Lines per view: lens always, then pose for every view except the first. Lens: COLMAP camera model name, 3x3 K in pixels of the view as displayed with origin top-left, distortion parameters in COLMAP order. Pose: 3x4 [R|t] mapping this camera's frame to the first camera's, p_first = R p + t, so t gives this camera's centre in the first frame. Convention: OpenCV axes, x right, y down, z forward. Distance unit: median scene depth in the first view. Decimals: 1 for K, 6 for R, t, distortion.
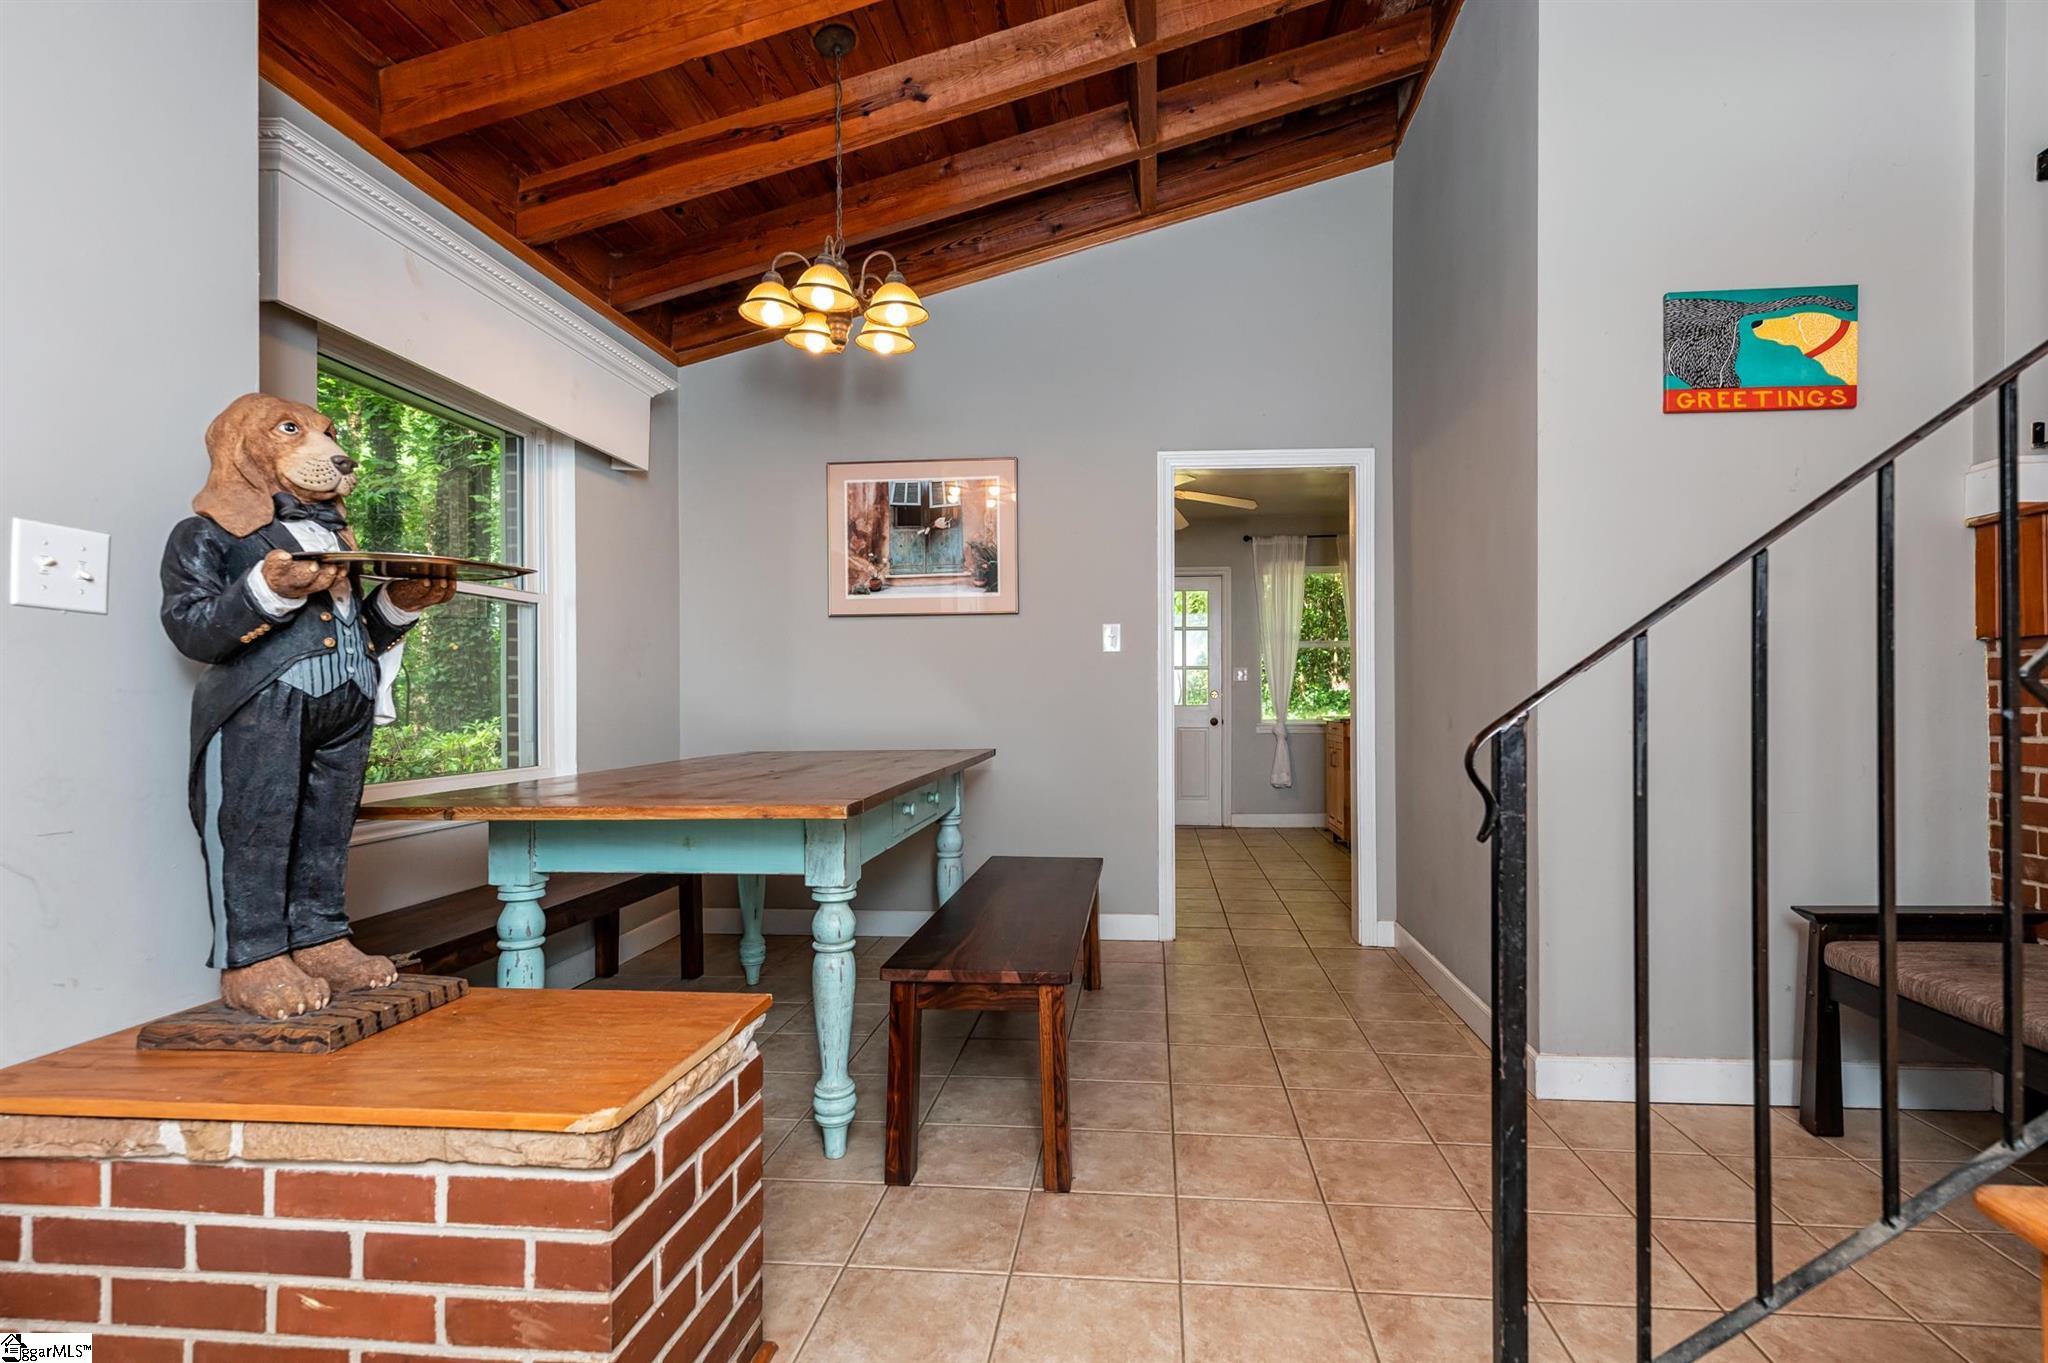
lens RADIAL K [[1002.9, 0, 1031.9], [0, 1002.9, 699.7], [0, 0, 1]] dist [-0.000103, 0.000189]
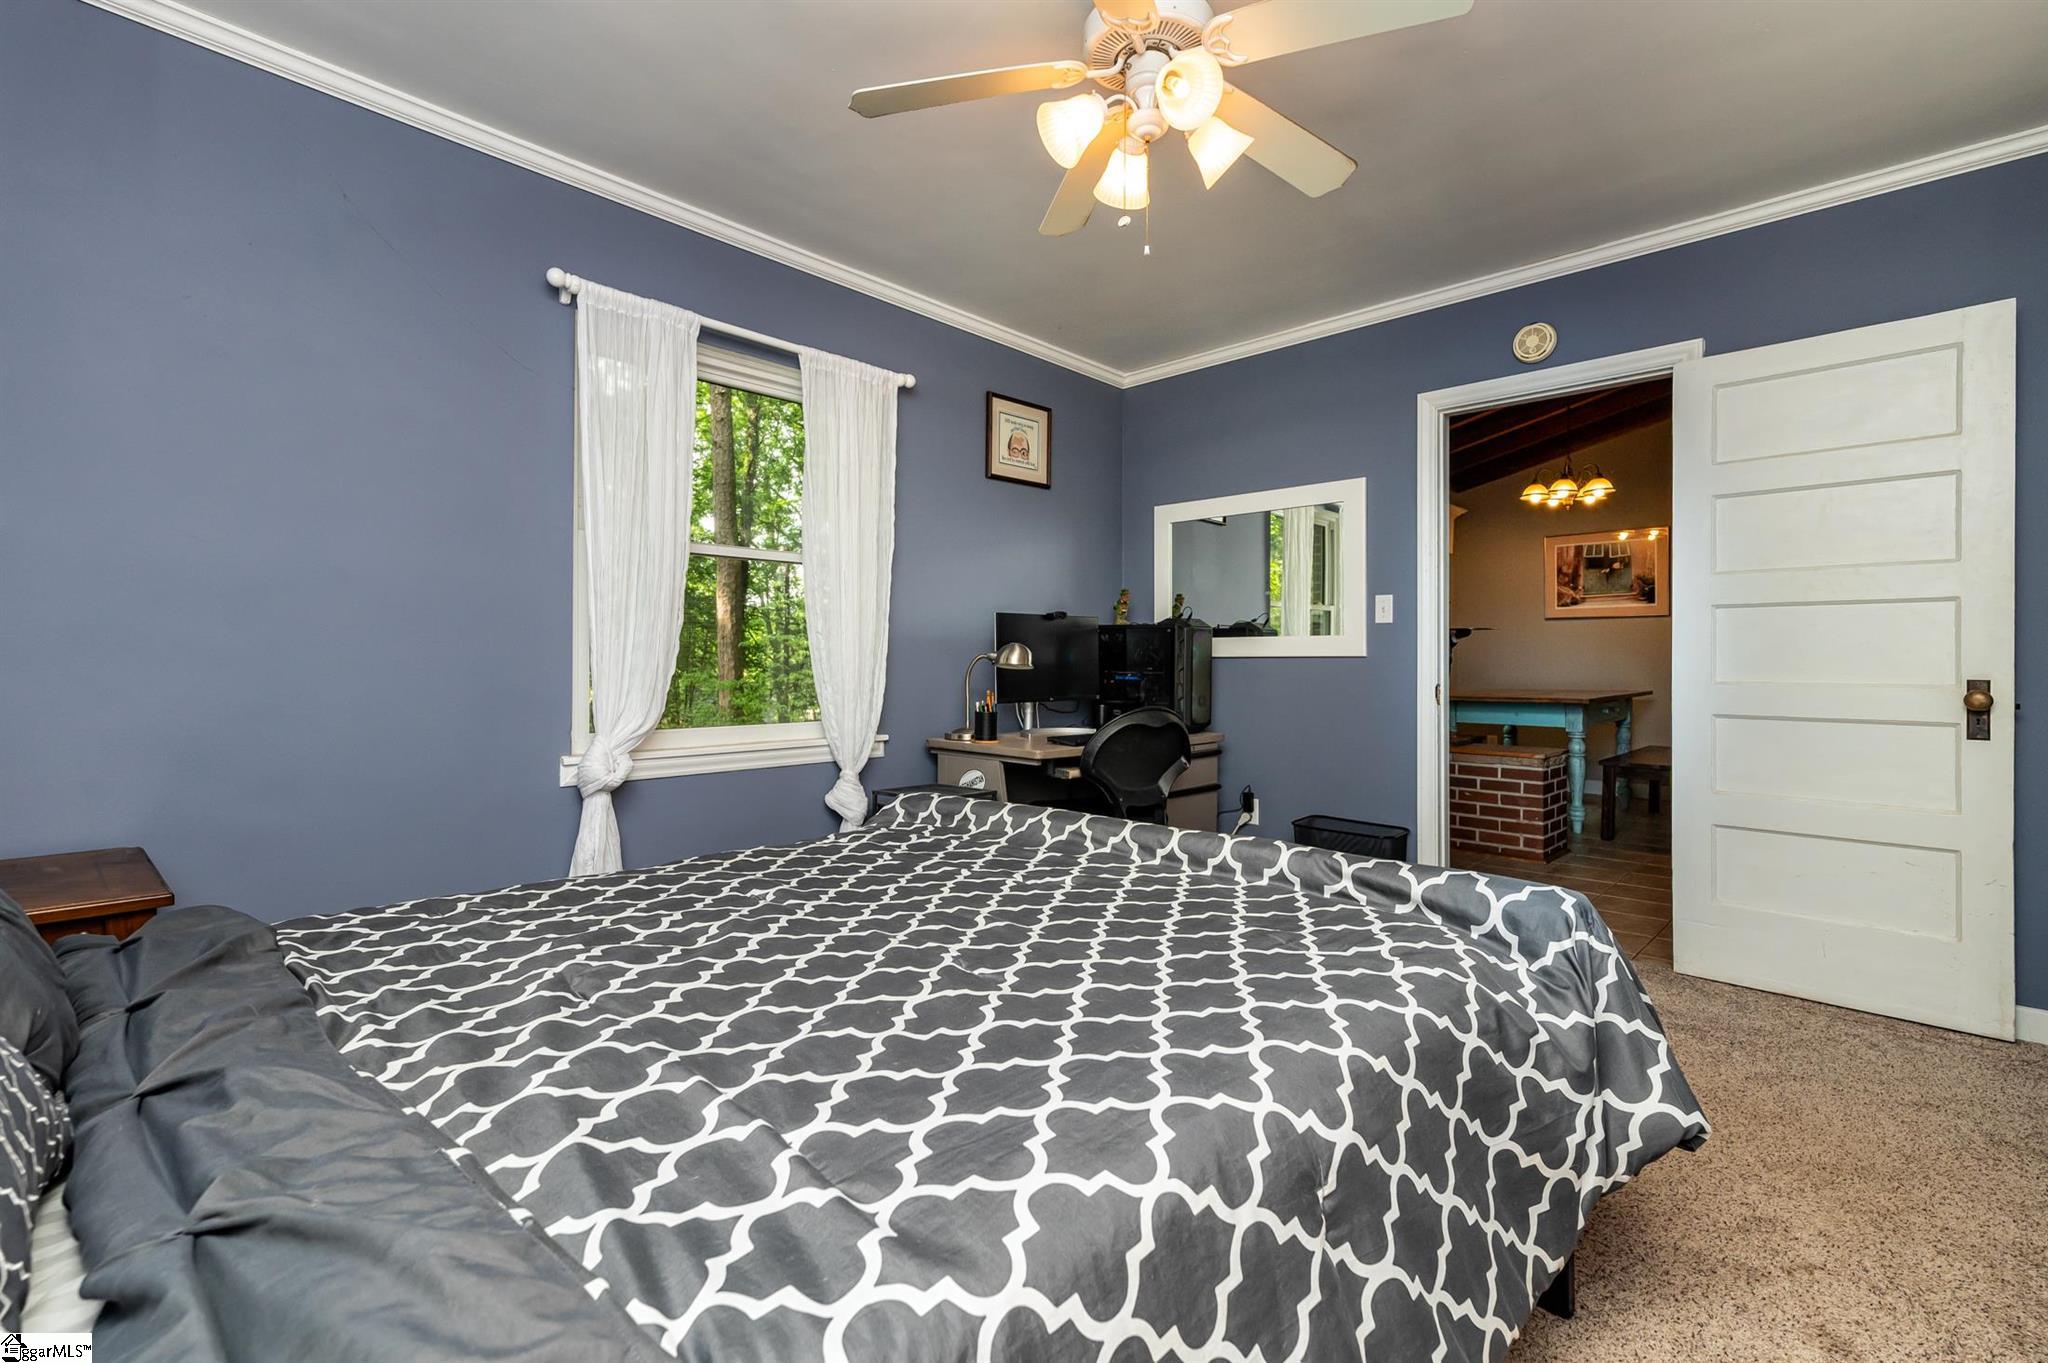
lens RADIAL K [[910.5, 0, 1023.7], [0, 910.5, 666.7], [0, 0, 1]] dist [0.000831, 0.000030]
pose [[0.798963, 0.006186, -0.601348, 0.044101], [-0.004253, 0.999980, 0.004636, 0.002763], [0.601365, -0.001147, 0.798973, -0.963501]]
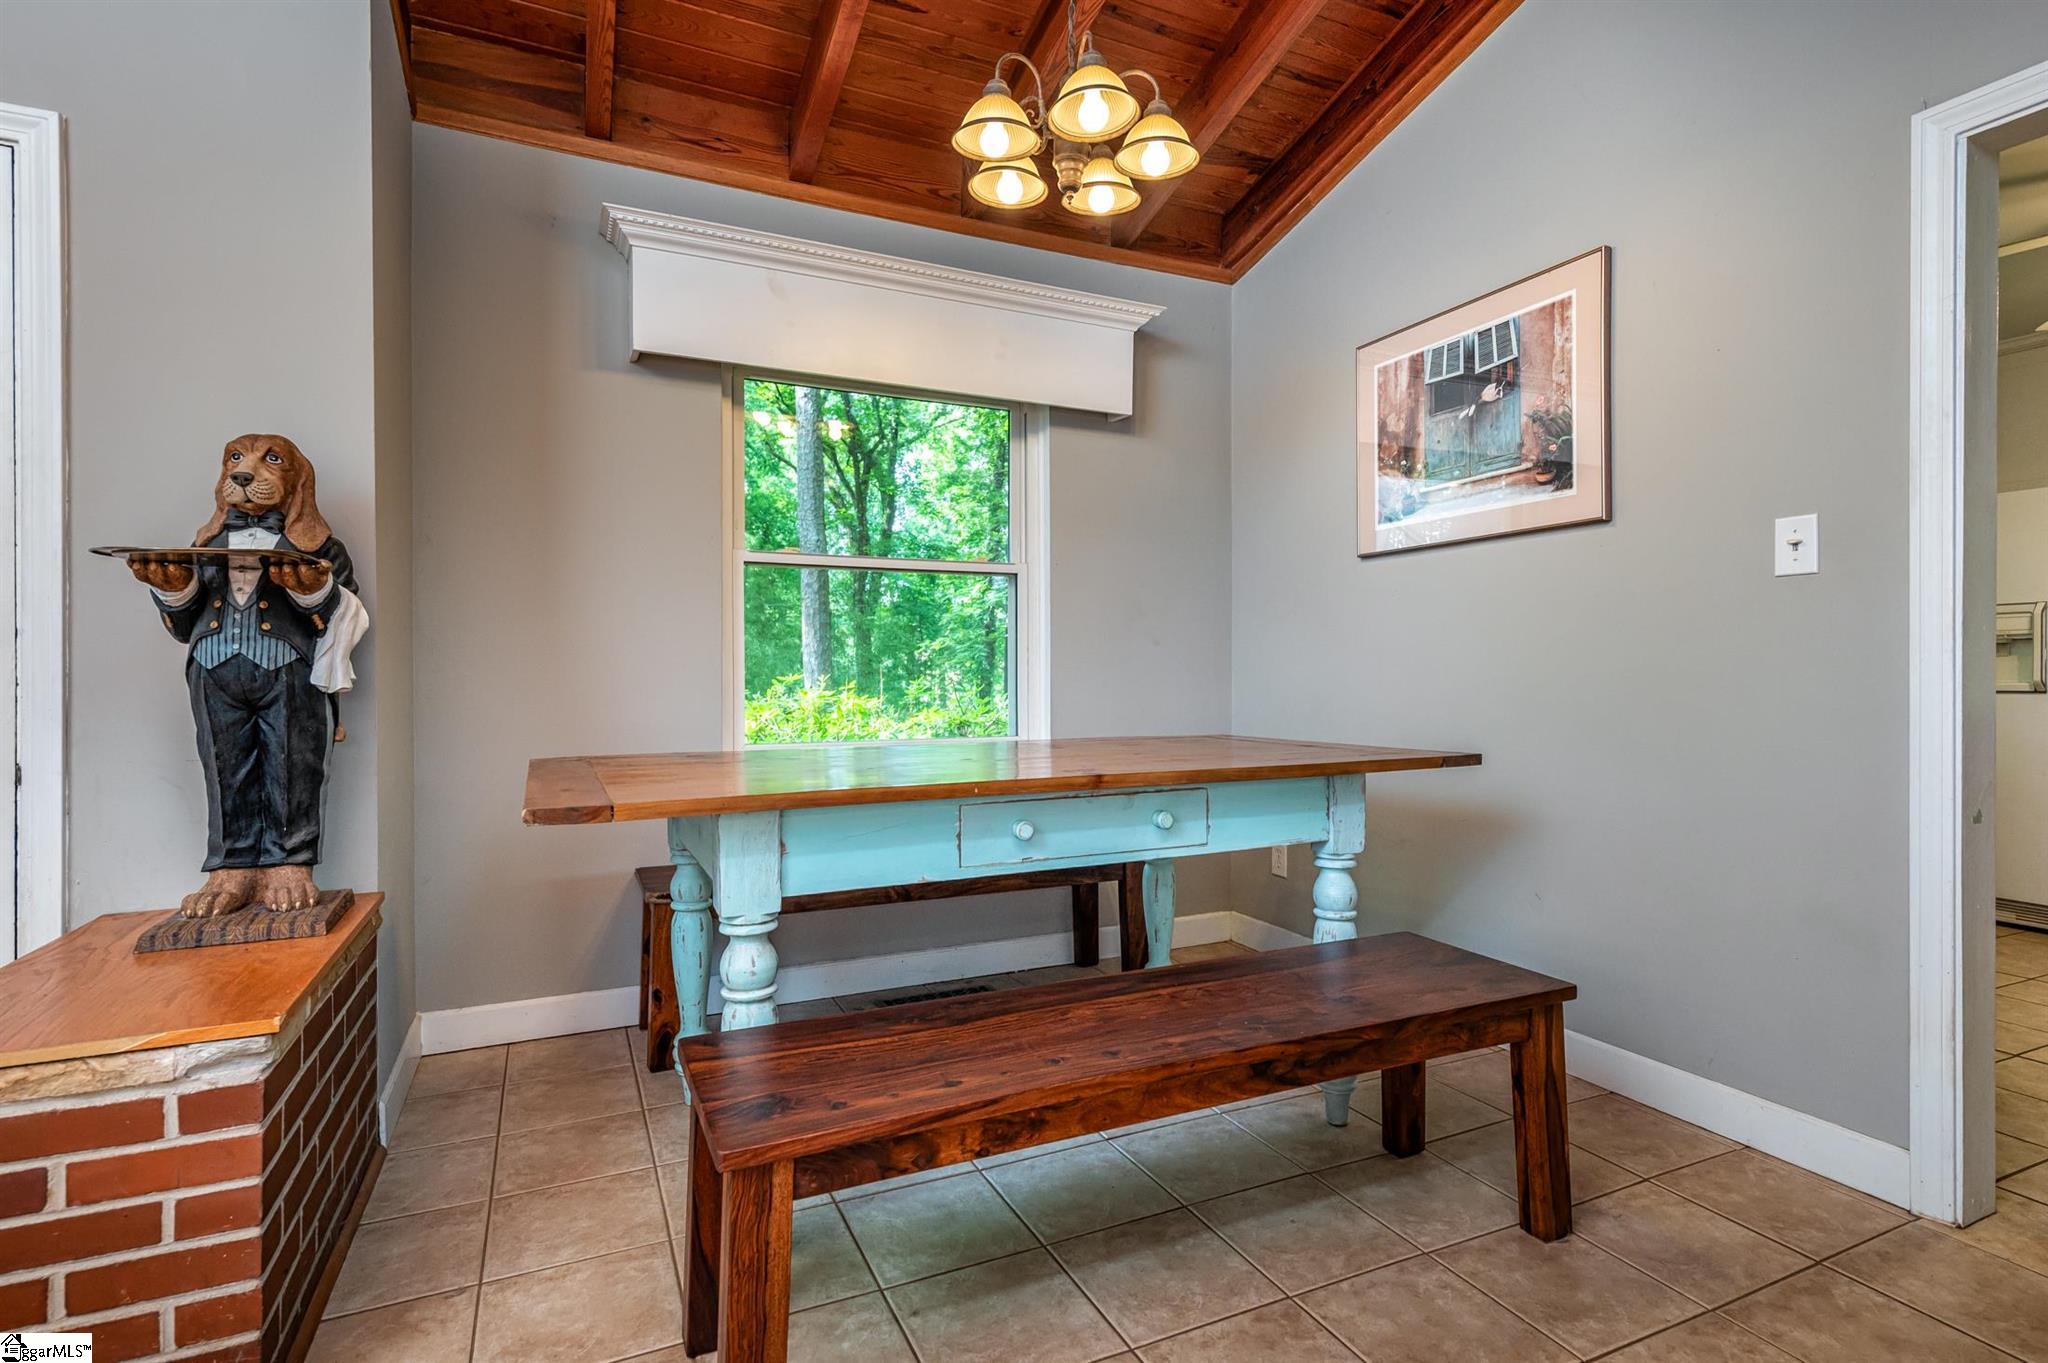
lens RADIAL K [[975.9, 0, 1024.0], [0, 975.9, 681.5], [0, 0, 1]] dist [0.001594, 0.000358]
pose [[0.509591, 0.010563, -0.860352, 0.295081], [-0.000442, 0.999928, 0.012015, -0.000437], [0.860417, -0.005743, 0.509559, 0.431404]]
